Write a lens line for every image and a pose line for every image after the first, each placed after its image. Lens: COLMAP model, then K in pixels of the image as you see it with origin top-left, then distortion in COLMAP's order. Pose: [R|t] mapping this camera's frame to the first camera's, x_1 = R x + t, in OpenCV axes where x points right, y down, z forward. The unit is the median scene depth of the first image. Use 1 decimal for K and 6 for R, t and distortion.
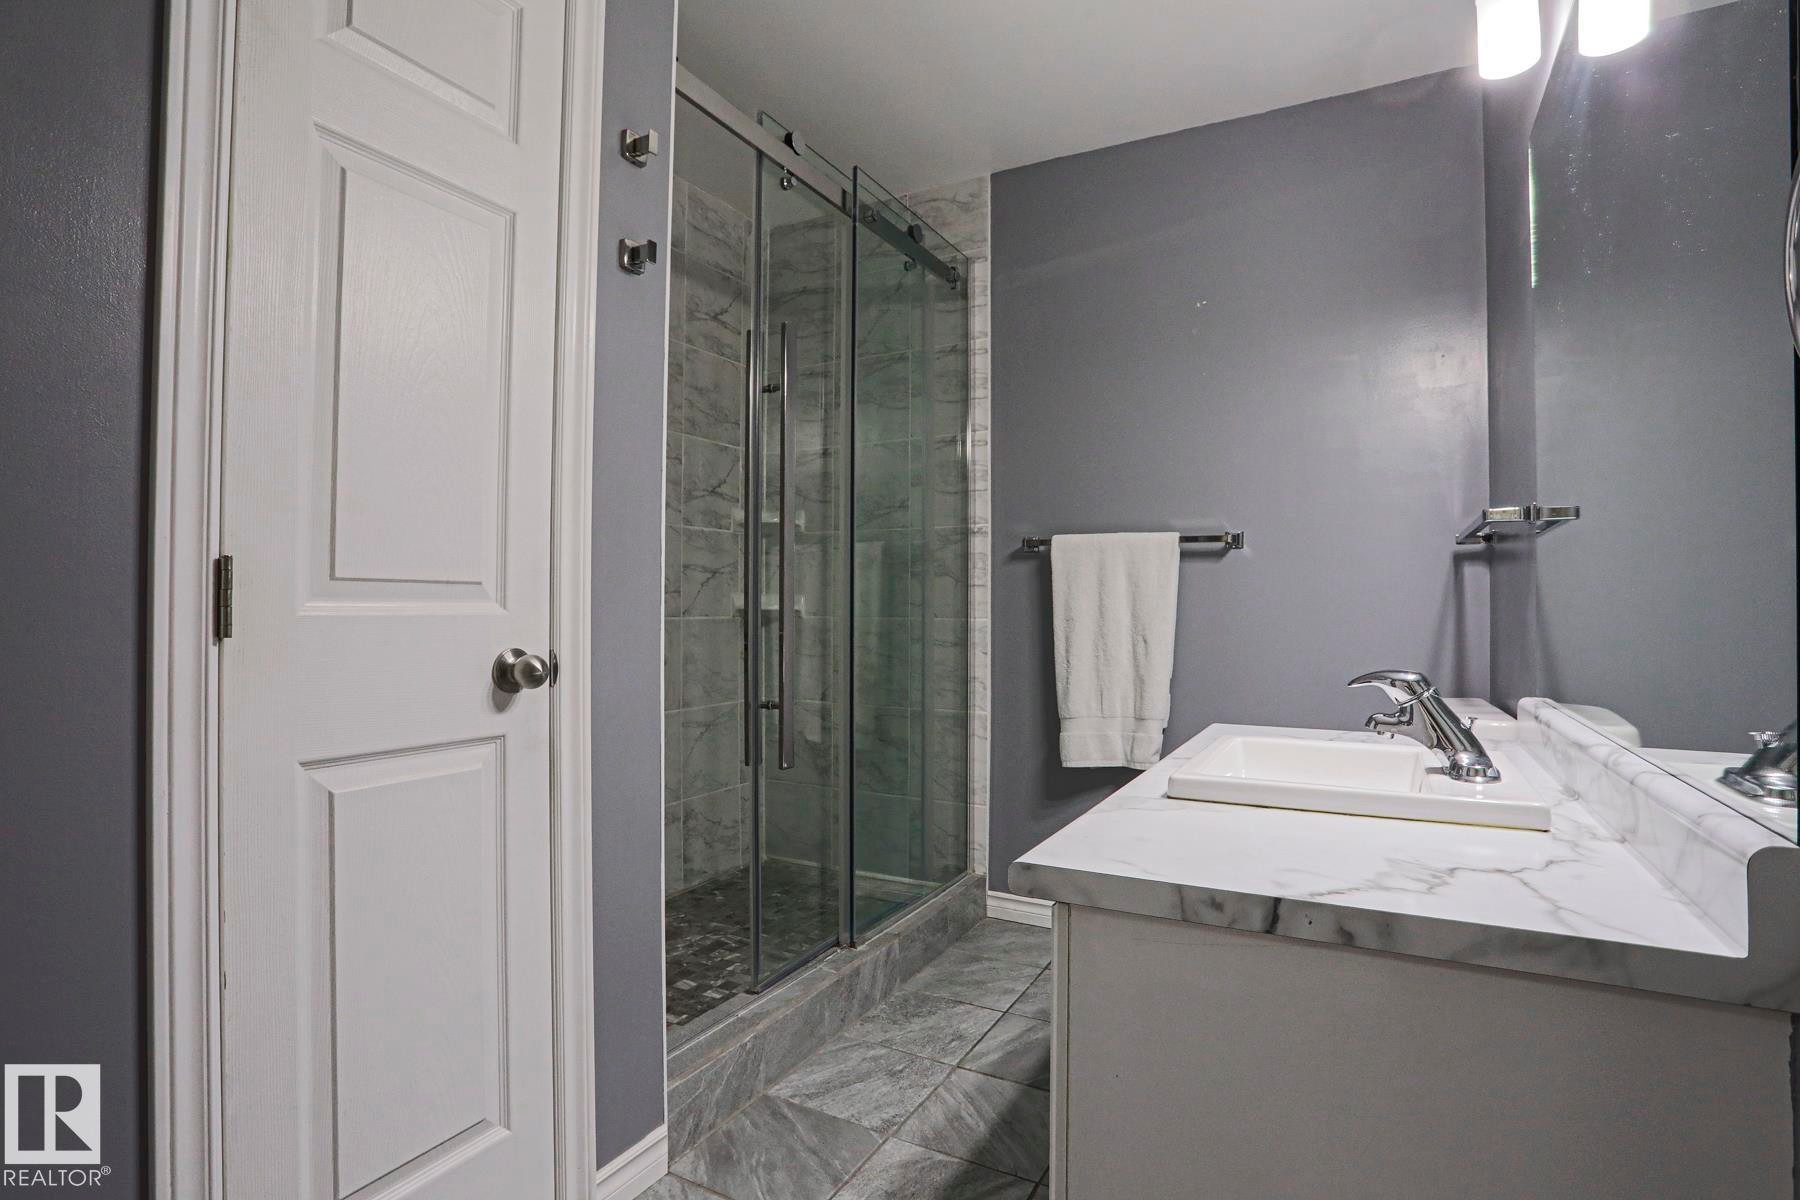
lens RADIAL K [[873.0, 0, 894.2], [0, 873.0, 599.2], [0, 0, 1]] dist [-0.080689, 0.037267]
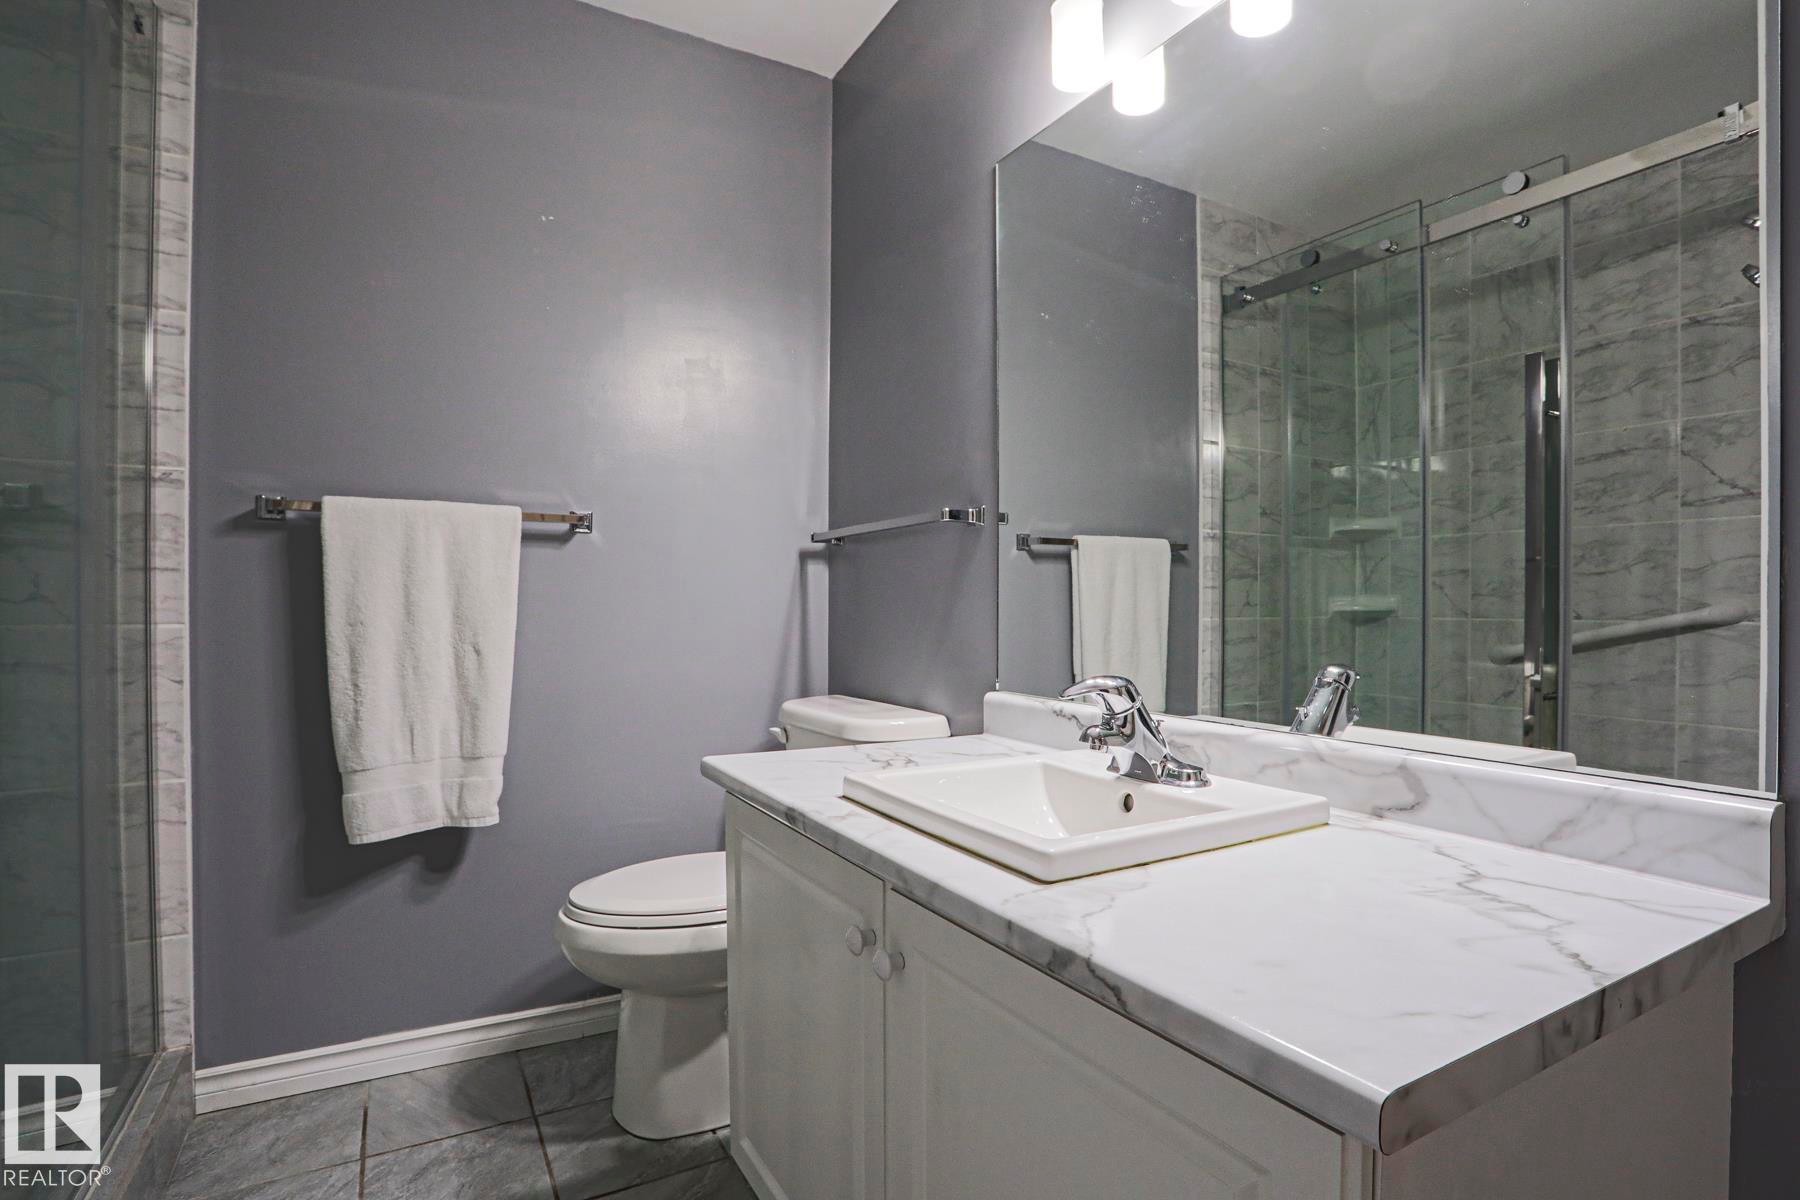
lens RADIAL K [[890.1, 0, 898.9], [0, 890.1, 610.0], [0, 0, 1]] dist [-0.075844, 0.029894]
pose [[0.534724, -0.007183, 0.844996, -0.143288], [-0.008558, 0.999867, 0.013915, -0.000083], [-0.844984, -0.014673, 0.534591, 0.296234]]
